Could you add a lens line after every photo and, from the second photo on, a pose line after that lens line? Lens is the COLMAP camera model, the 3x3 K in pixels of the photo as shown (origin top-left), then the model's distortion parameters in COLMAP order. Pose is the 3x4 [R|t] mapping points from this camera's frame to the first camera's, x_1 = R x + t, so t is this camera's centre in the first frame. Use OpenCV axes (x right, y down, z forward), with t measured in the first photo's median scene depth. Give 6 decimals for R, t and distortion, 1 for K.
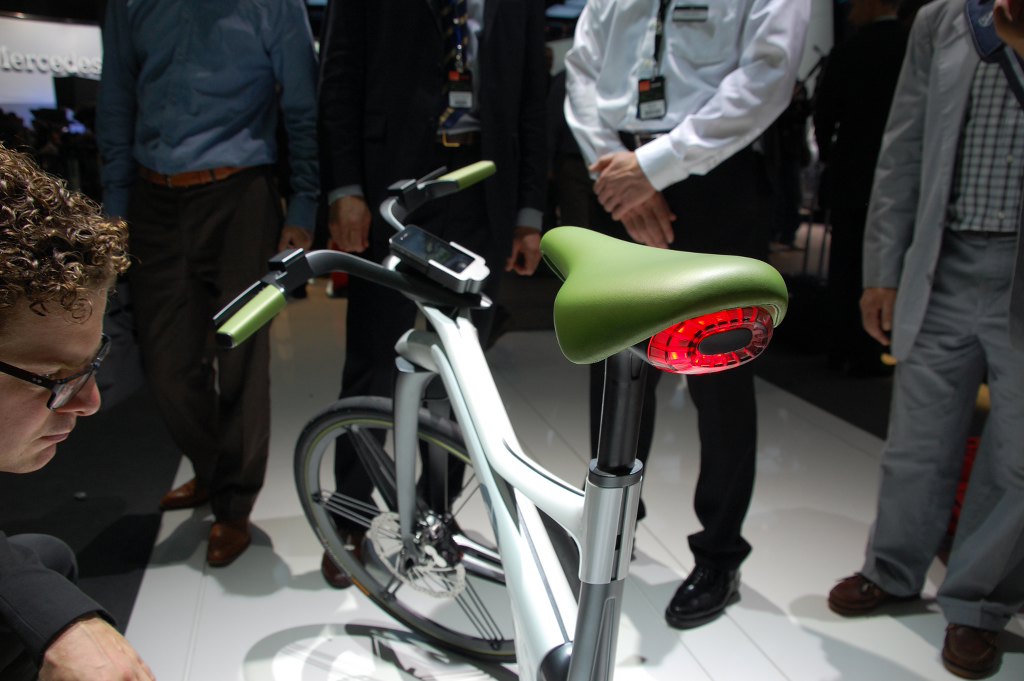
lens RADIAL K [[799.6, 0, 512.0], [0, 799.6, 340.5], [0, 0, 1]] dist [-0.117495, 0.000064]
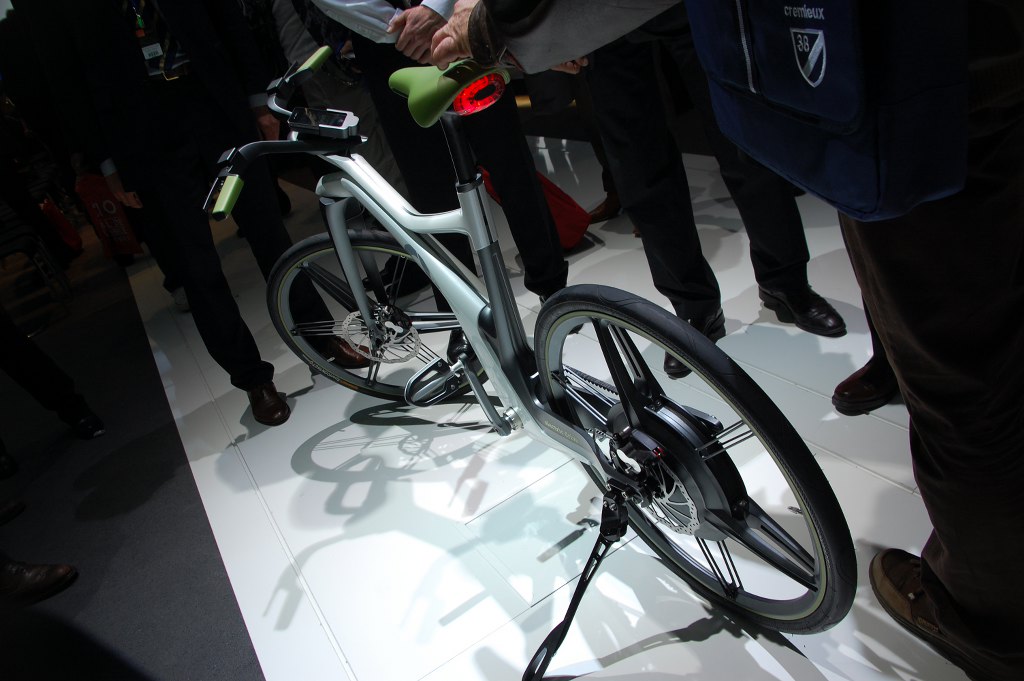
lens RADIAL K [[827.9, 0, 512.0], [0, 827.9, 340.5], [0, 0, 1]] dist [-0.163581, 0.148762]
pose [[0.925217, -0.368215, 0.091599, -0.048565], [0.345113, 0.916965, 0.200179, 0.076506], [-0.157702, -0.153597, 0.975468, -0.508842]]
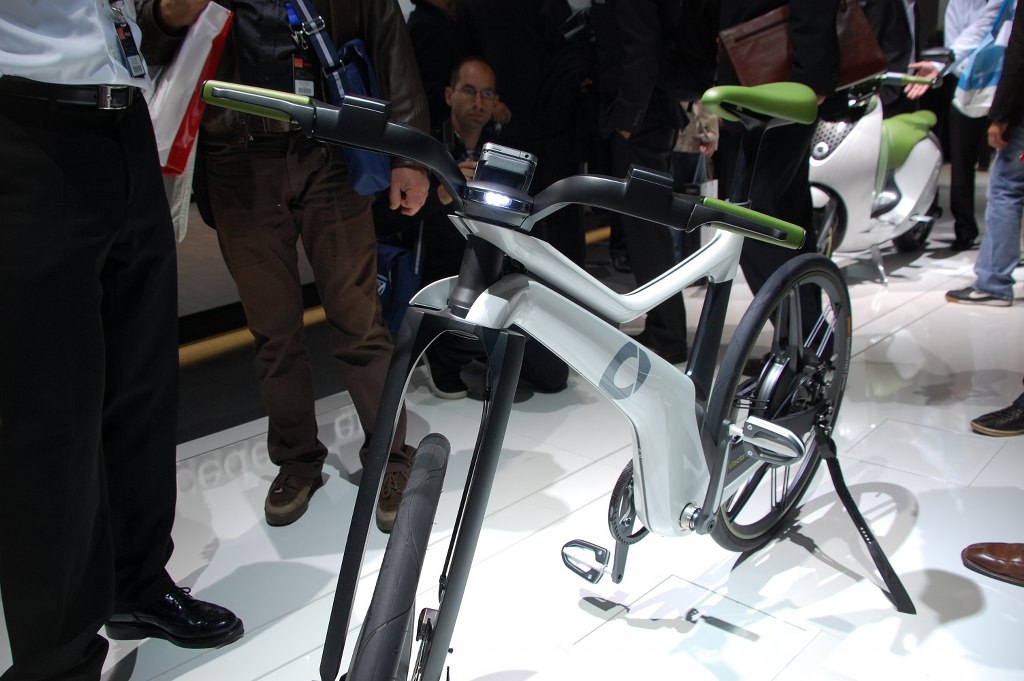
lens RADIAL K [[827.9, 0, 512.0], [0, 827.9, 340.5], [0, 0, 1]] dist [-0.163581, 0.148762]
pose [[-0.459307, -0.222411, 0.859983, -0.742541], [0.292460, 0.876303, 0.382831, -0.248376], [-0.838752, 0.427348, -0.337446, 1.162624]]
